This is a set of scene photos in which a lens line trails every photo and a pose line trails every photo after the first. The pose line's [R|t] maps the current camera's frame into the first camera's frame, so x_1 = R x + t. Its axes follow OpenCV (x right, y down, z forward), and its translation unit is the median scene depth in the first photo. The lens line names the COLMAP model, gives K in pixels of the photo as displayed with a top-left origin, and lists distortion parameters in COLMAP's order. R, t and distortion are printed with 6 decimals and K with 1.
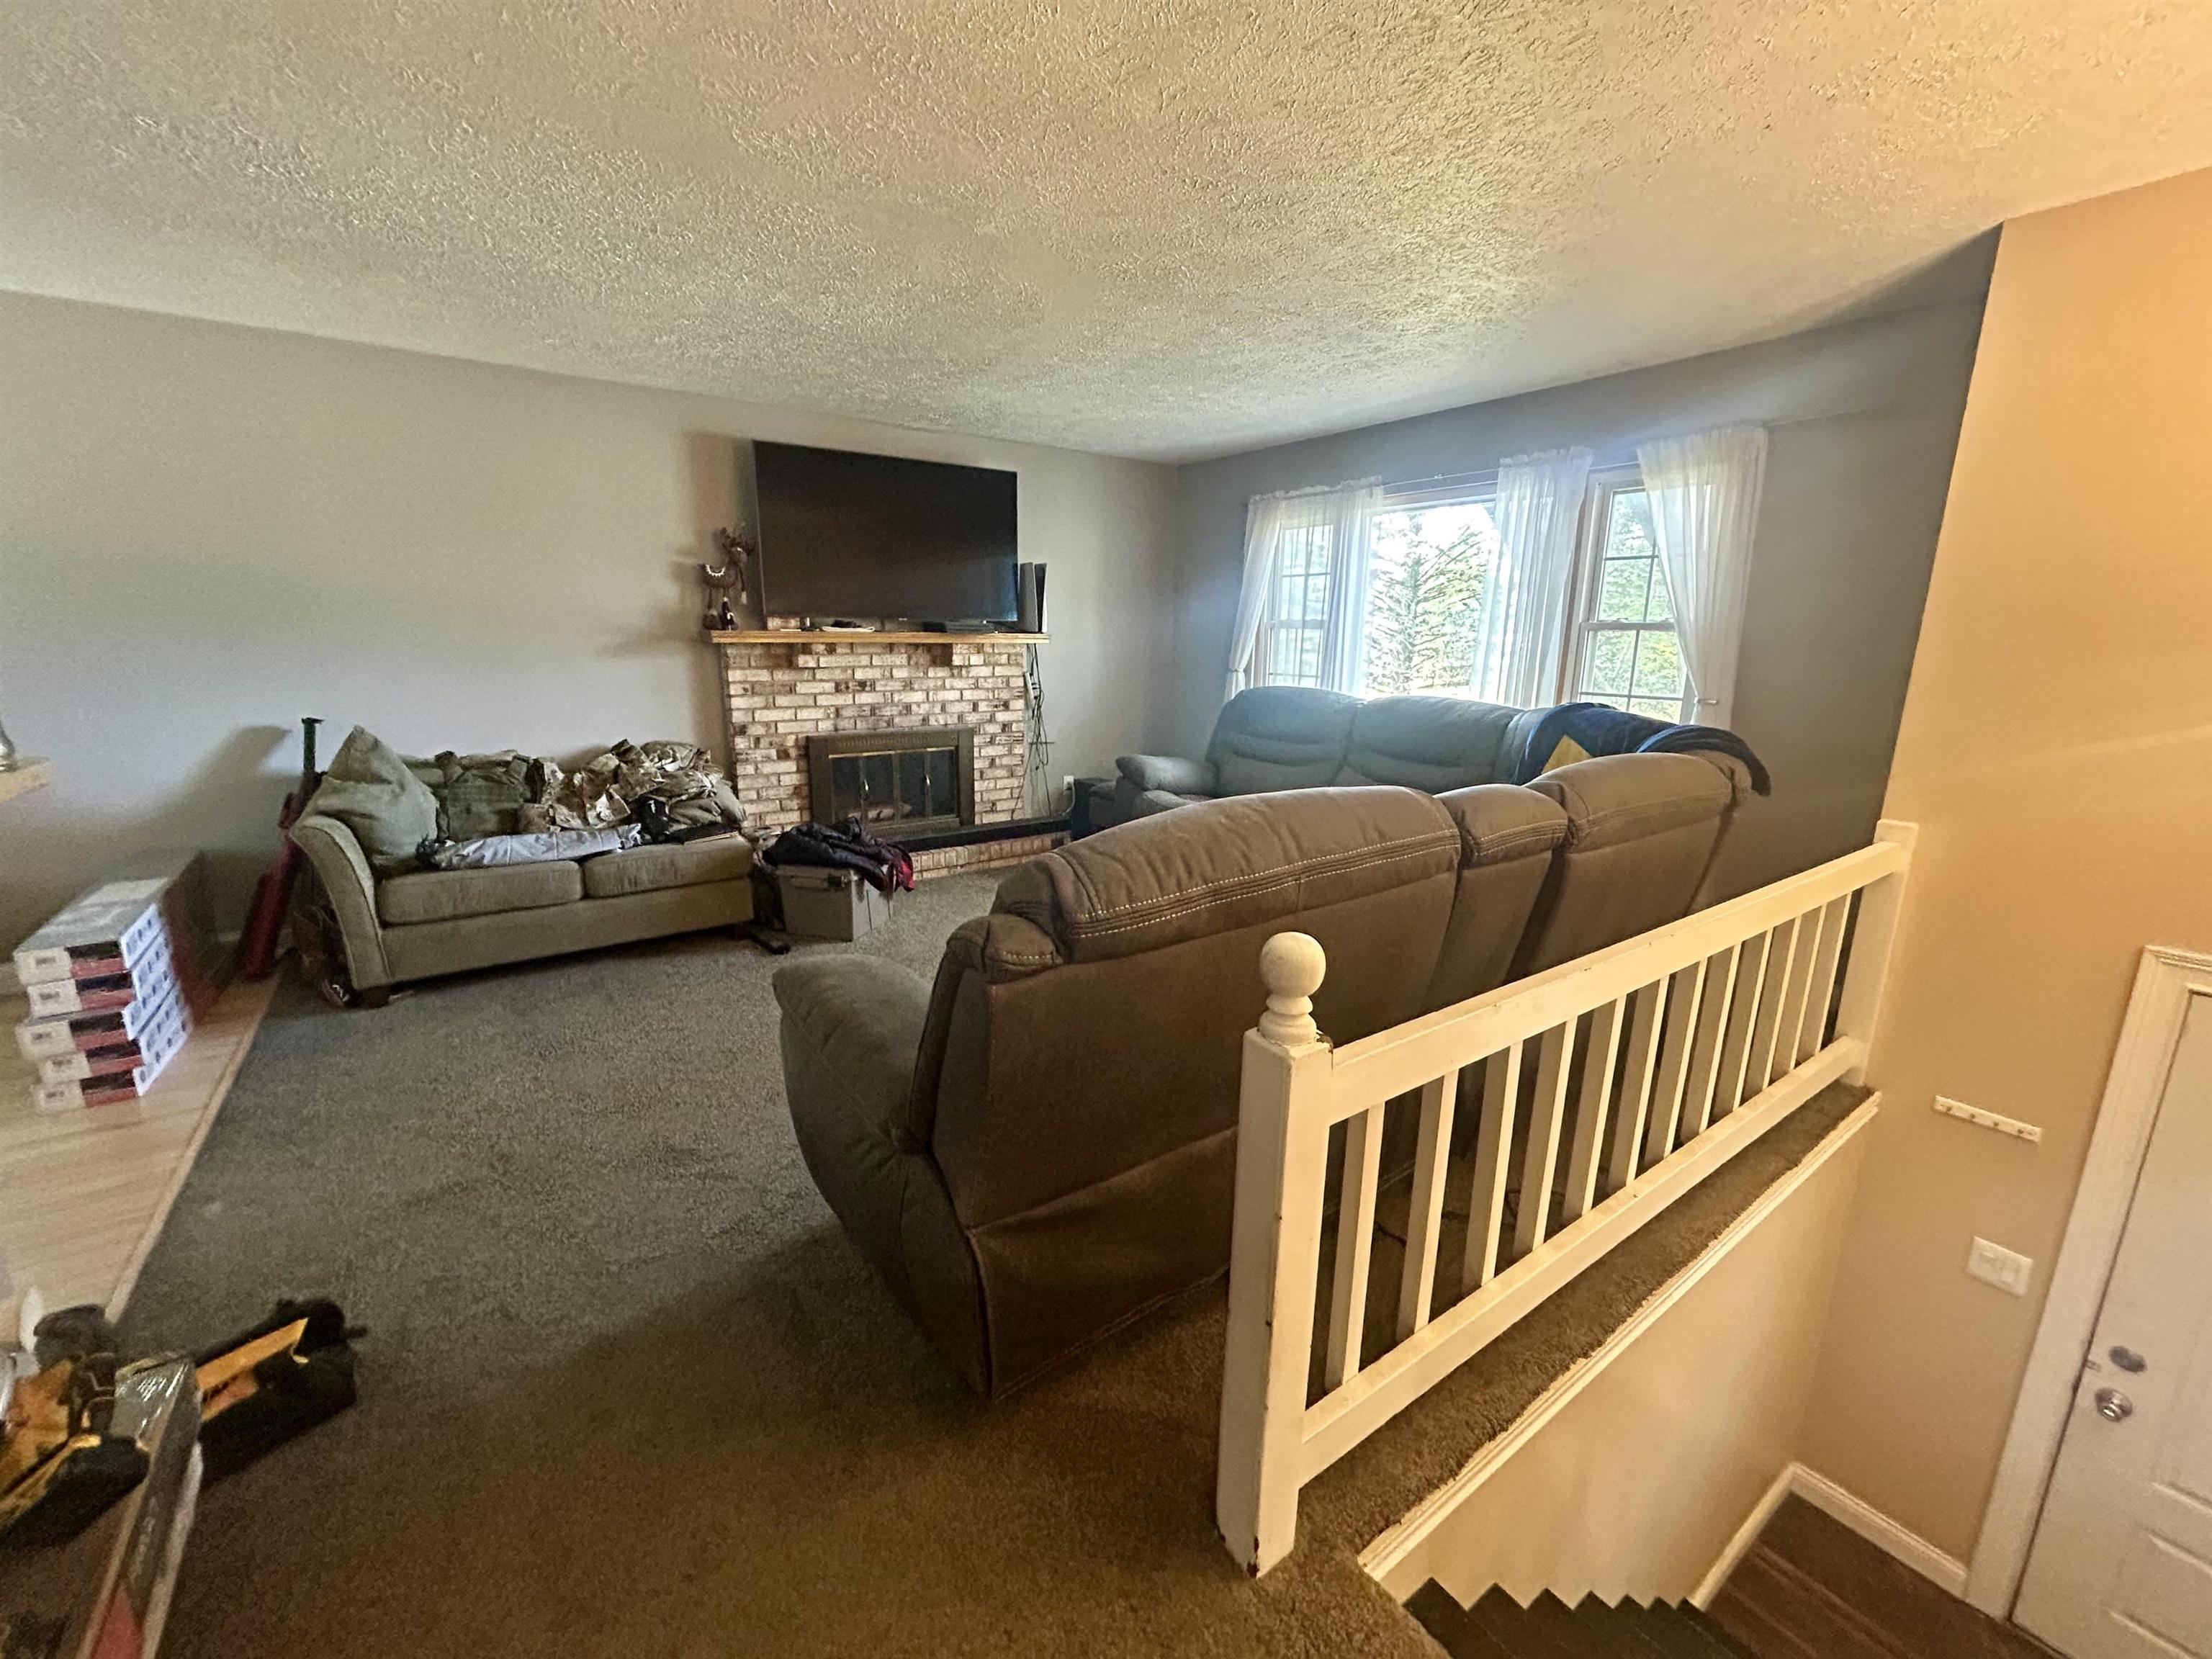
lens RADIAL K [[889.4, 0, 1106.0], [0, 889.4, 829.5], [0, 0, 1]] dist [-0.000777, -0.000144]
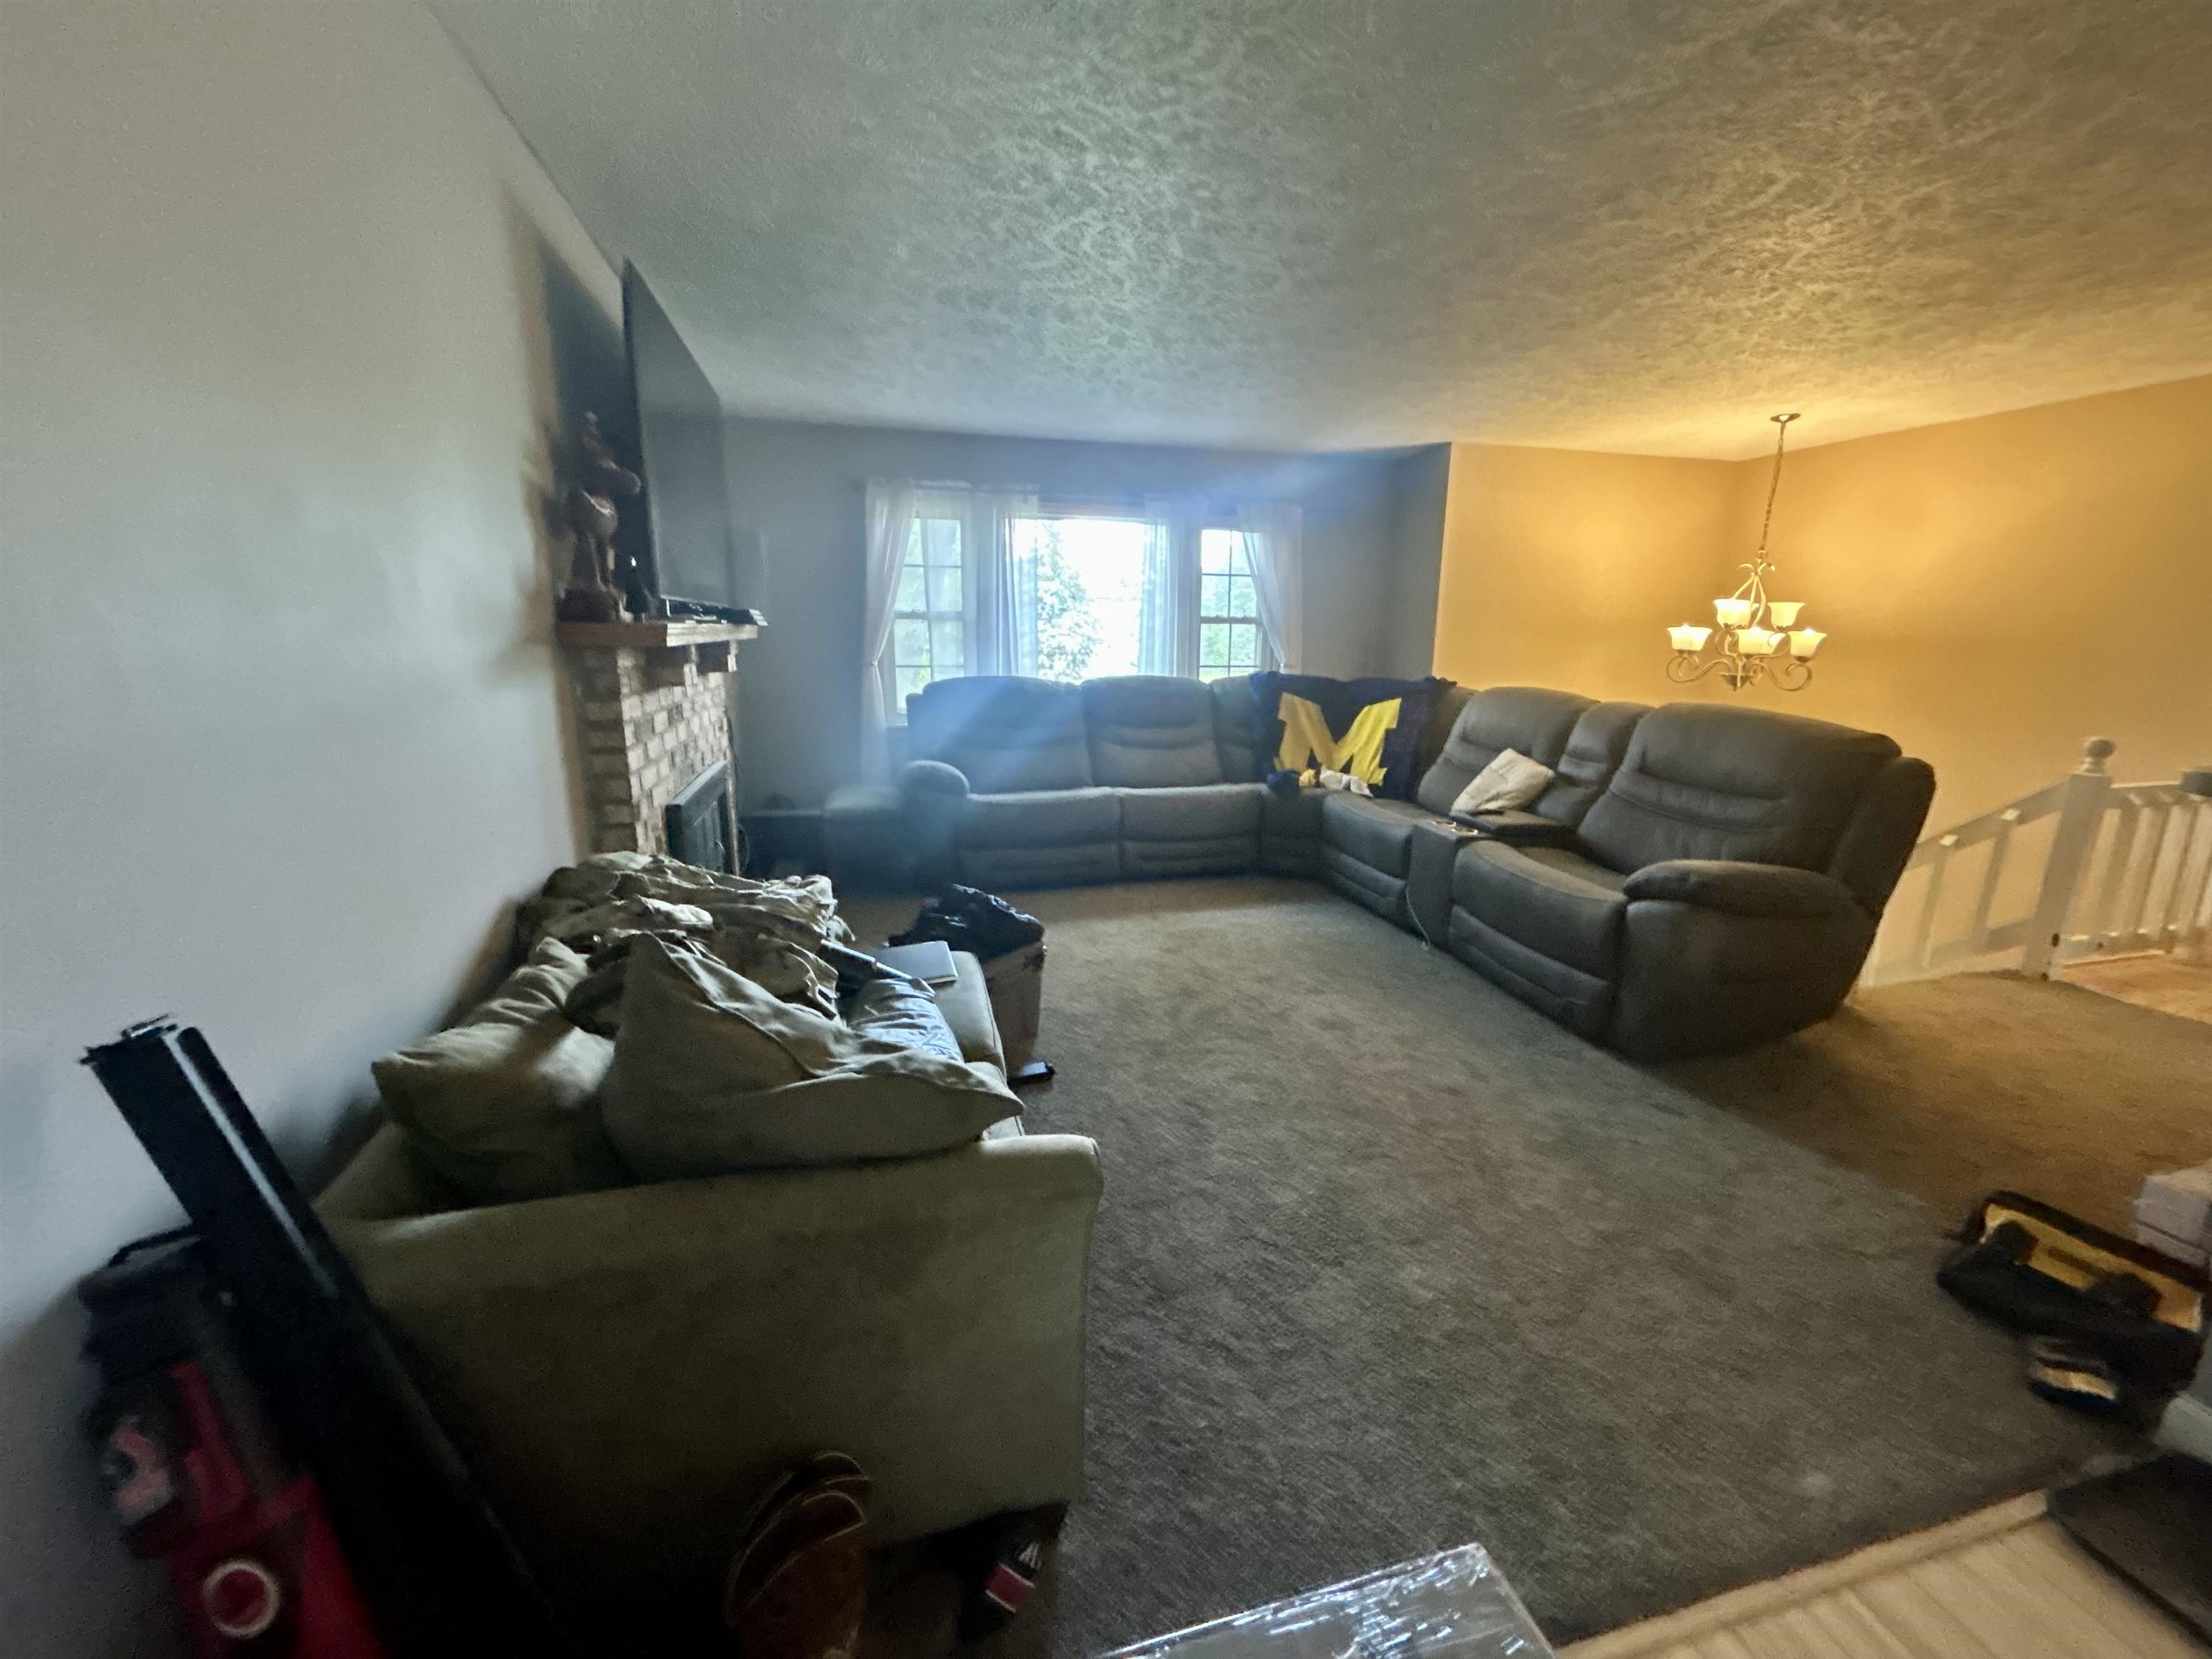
lens RADIAL K [[889.4, 0, 1106.0], [0, 889.4, 829.5], [0, 0, 1]] dist [-0.000777, -0.000144]
pose [[0.354678, -0.212810, 0.910448, -0.944589], [0.197719, 0.968803, 0.149426, -0.149161], [-0.913844, 0.127014, 0.385690, 0.645057]]
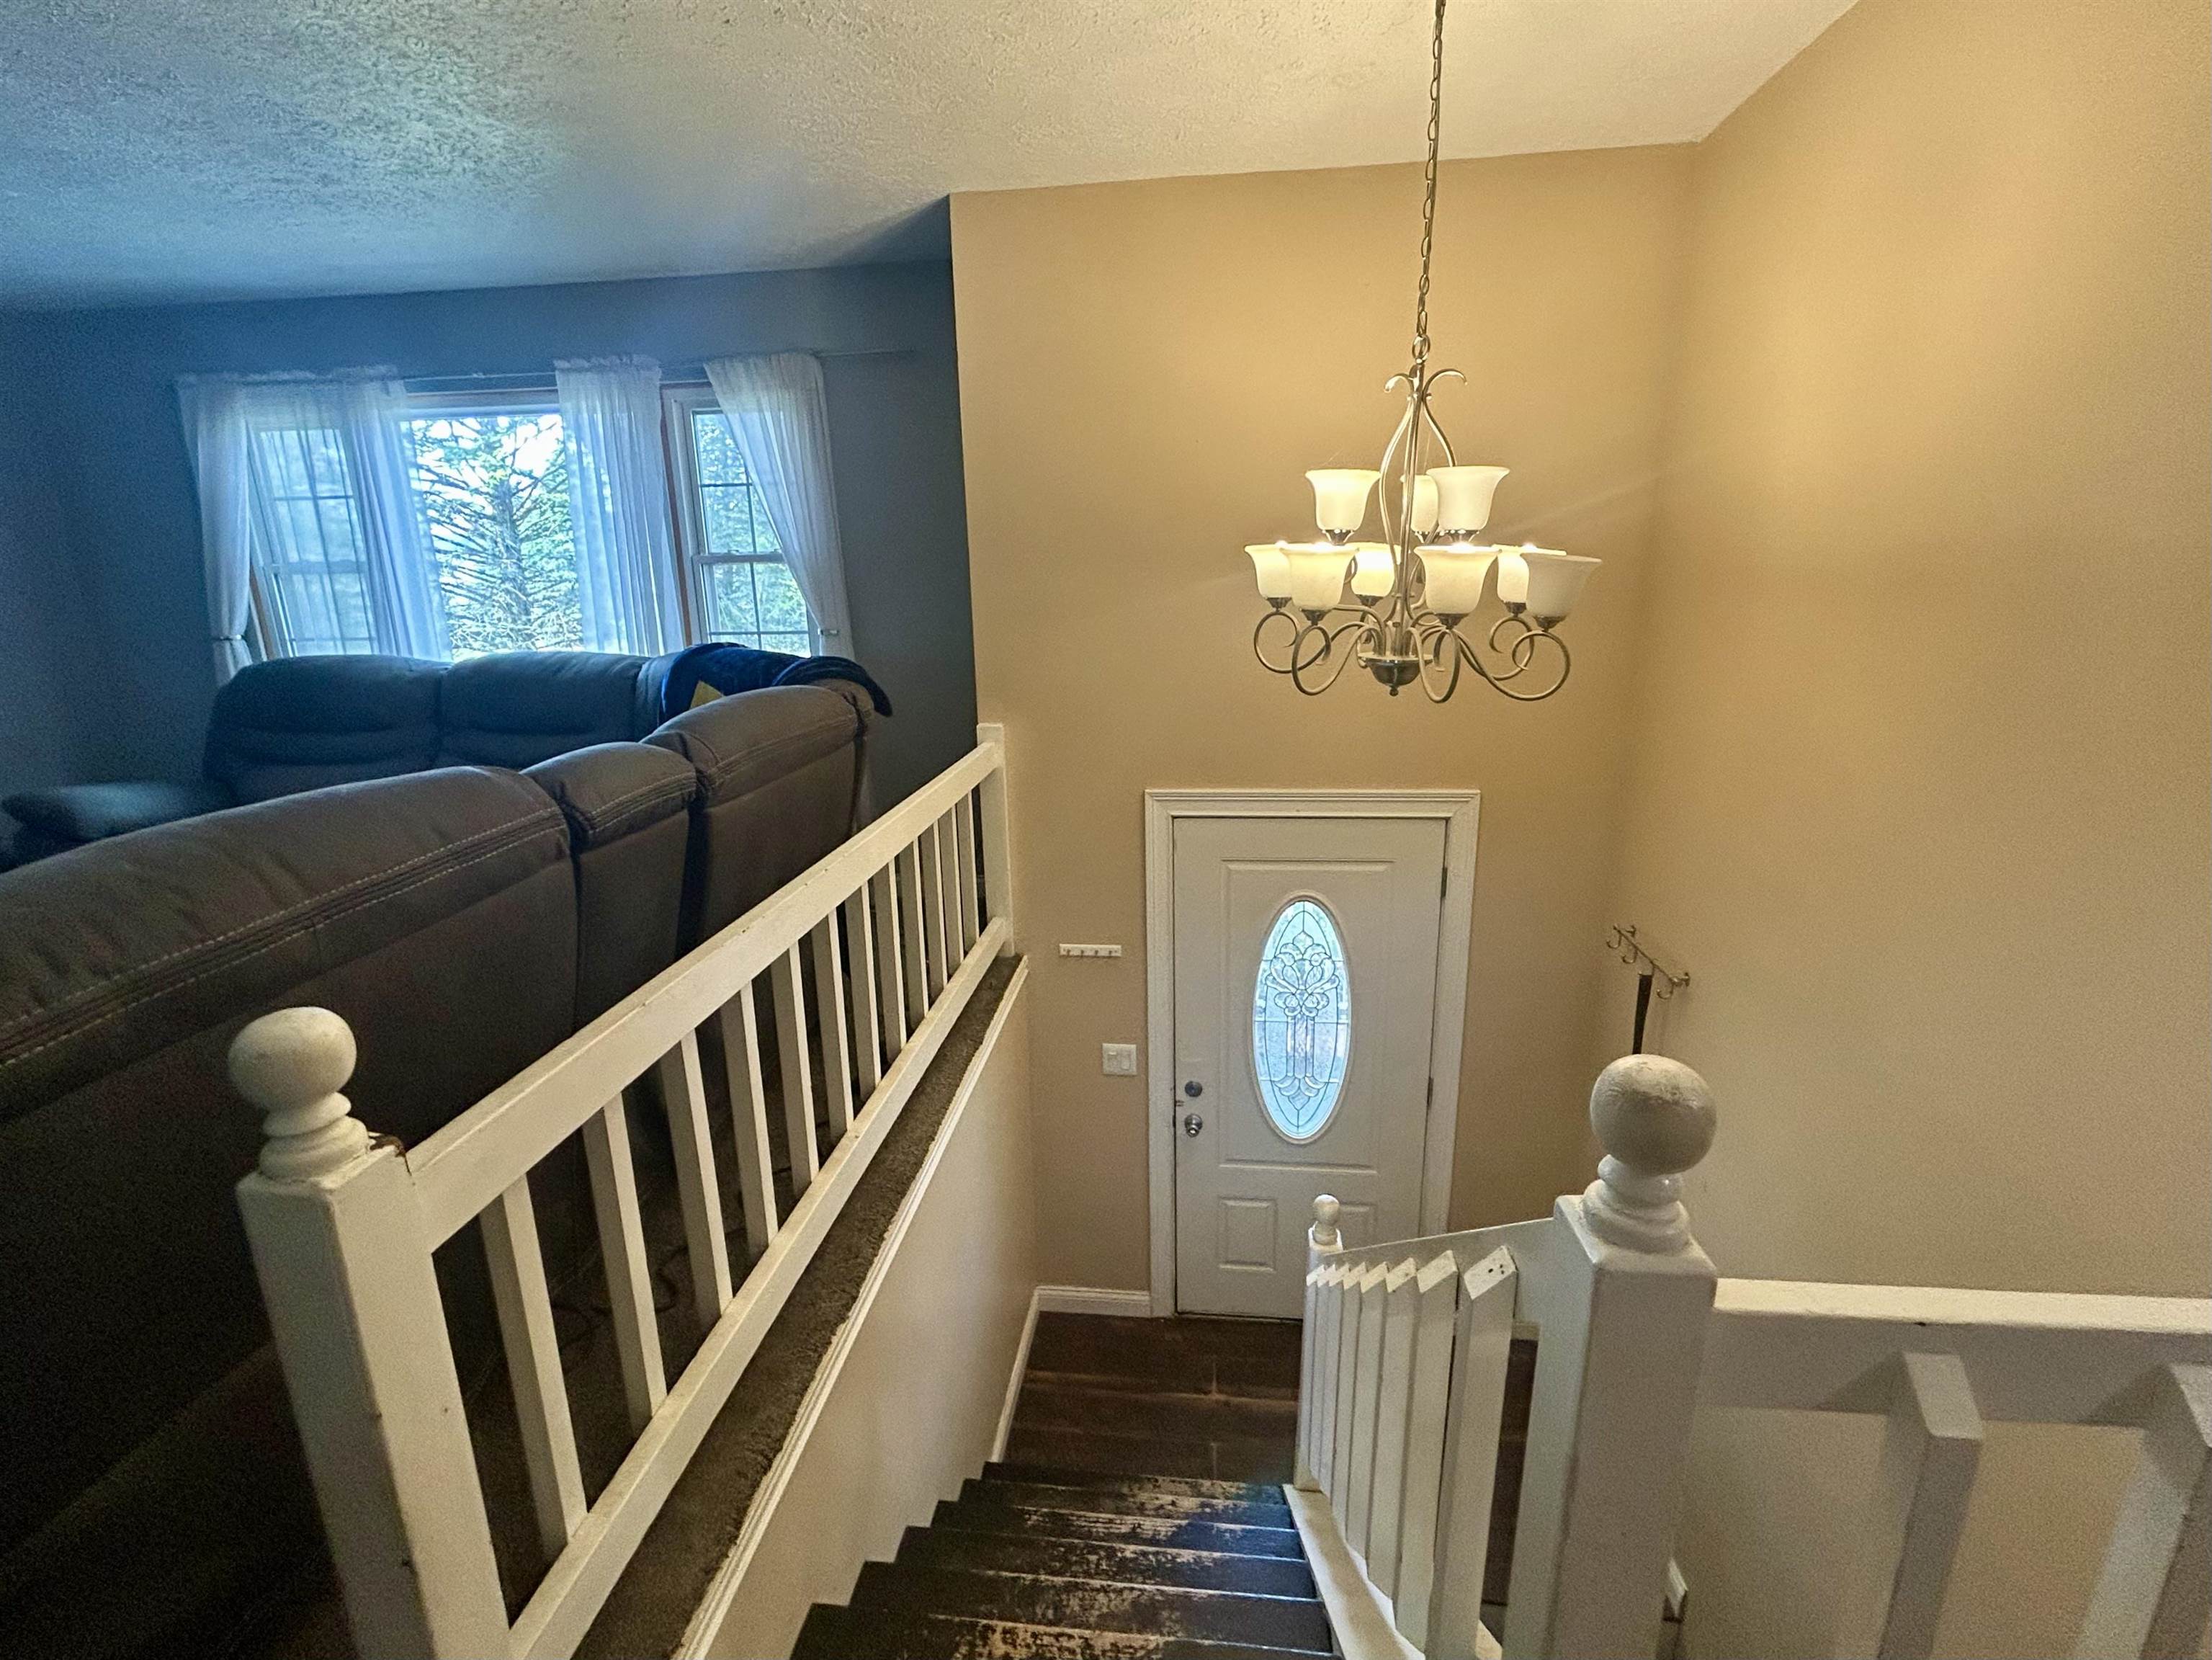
lens RADIAL K [[991.0, 0, 1106.0], [0, 991.0, 830.0], [0, 0, 1]] dist [-0.001351, 0.000101]
pose [[0.665497, -0.213308, 0.715271, 0.031898], [0.189422, 0.975188, 0.114580, 0.004523], [-0.721965, 0.059235, 0.689390, 0.012815]]
